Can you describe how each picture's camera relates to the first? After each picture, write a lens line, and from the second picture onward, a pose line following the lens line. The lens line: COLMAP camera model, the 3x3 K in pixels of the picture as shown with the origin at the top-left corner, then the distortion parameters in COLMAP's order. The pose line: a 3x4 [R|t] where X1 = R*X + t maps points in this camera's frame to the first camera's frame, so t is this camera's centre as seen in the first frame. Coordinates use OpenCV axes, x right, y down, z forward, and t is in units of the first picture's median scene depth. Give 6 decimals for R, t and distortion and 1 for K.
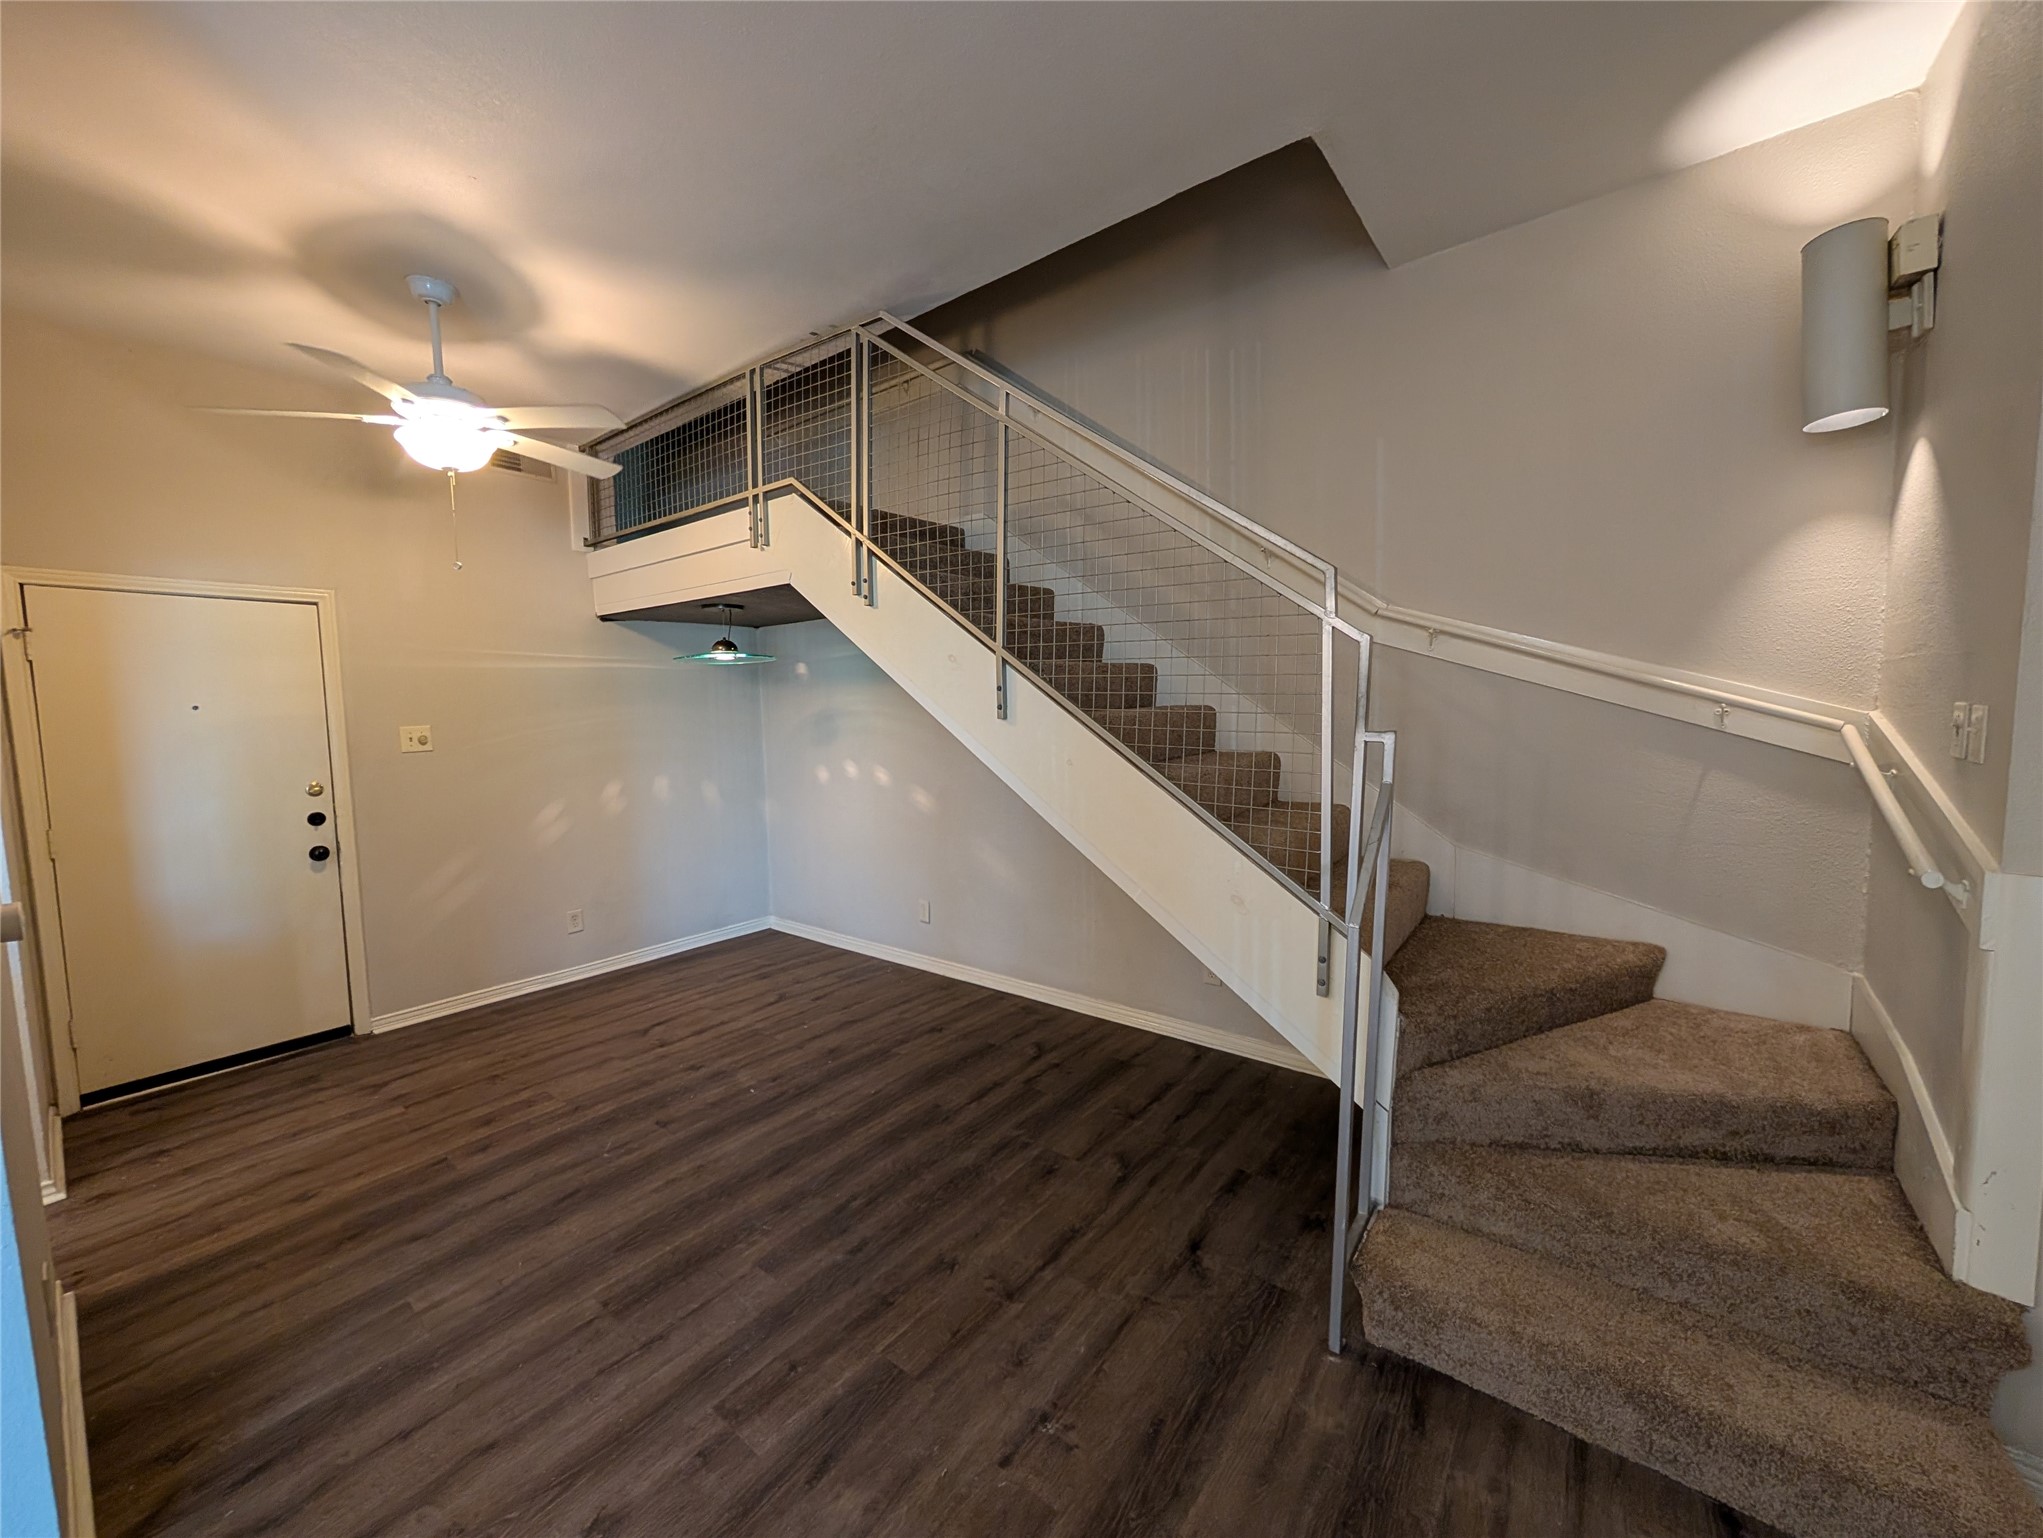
lens RADIAL K [[773.1, 0, 1018.3], [0, 773.1, 768.2], [0, 0, 1]] dist [0.000416, -0.000071]
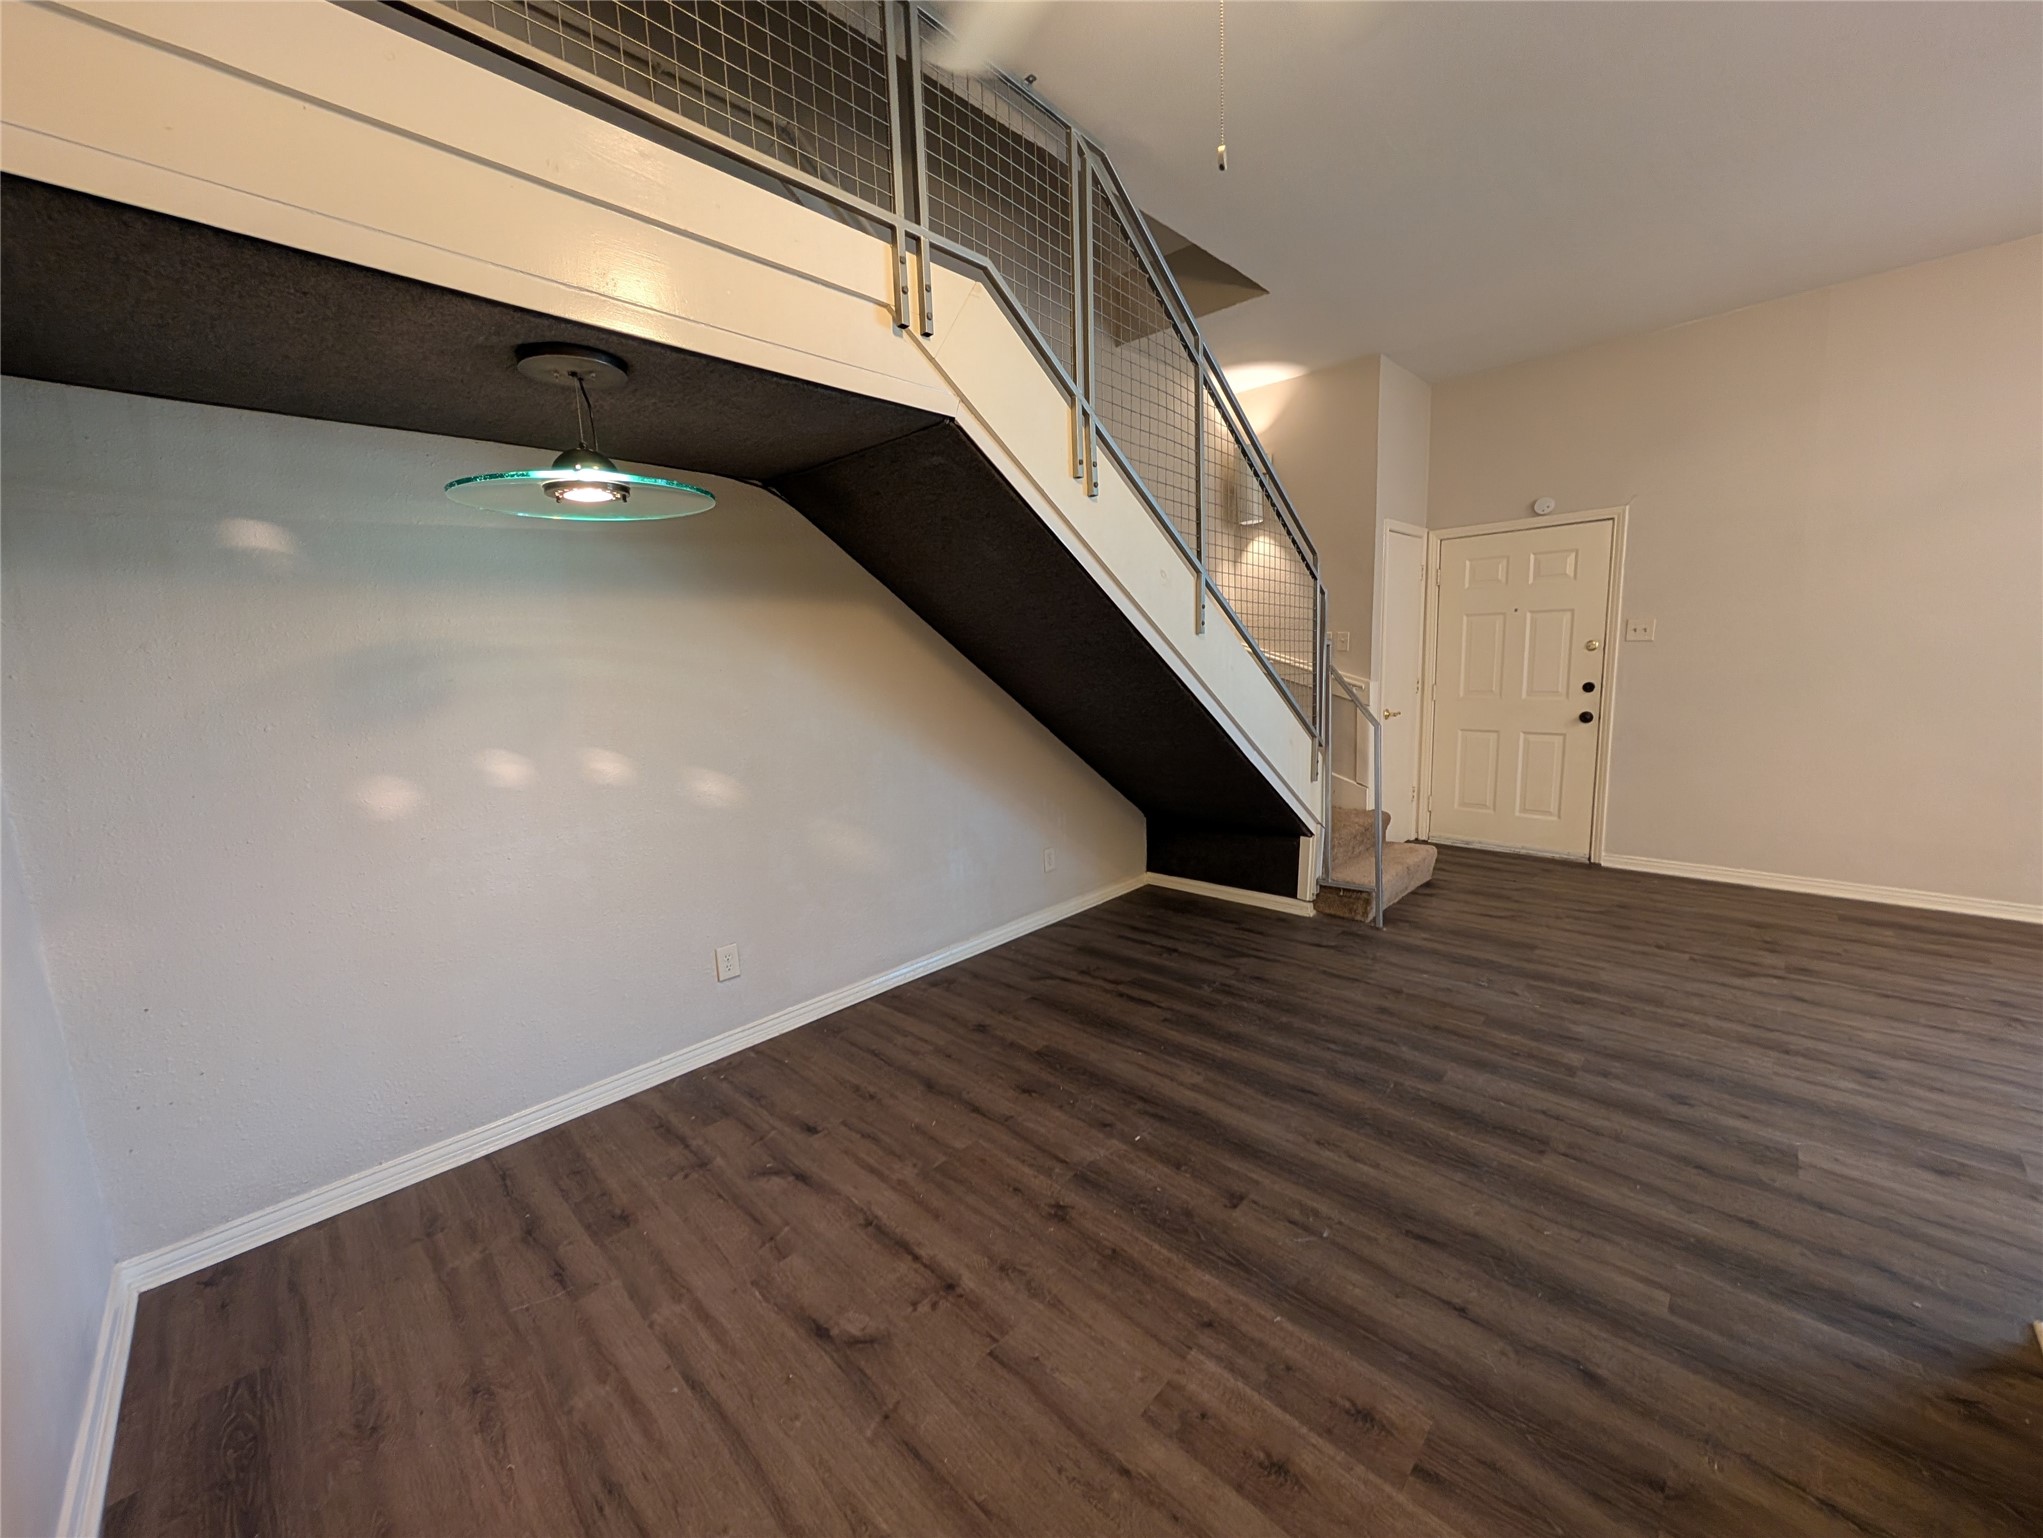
lens RADIAL K [[773.1, 0, 1018.3], [0, 773.1, 768.2], [0, 0, 1]] dist [0.000416, -0.000071]
pose [[0.114890, -0.128808, 0.984992, -1.092269], [0.117280, 0.986382, 0.115310, -0.028718], [-0.986431, 0.102272, 0.128432, 1.036205]]
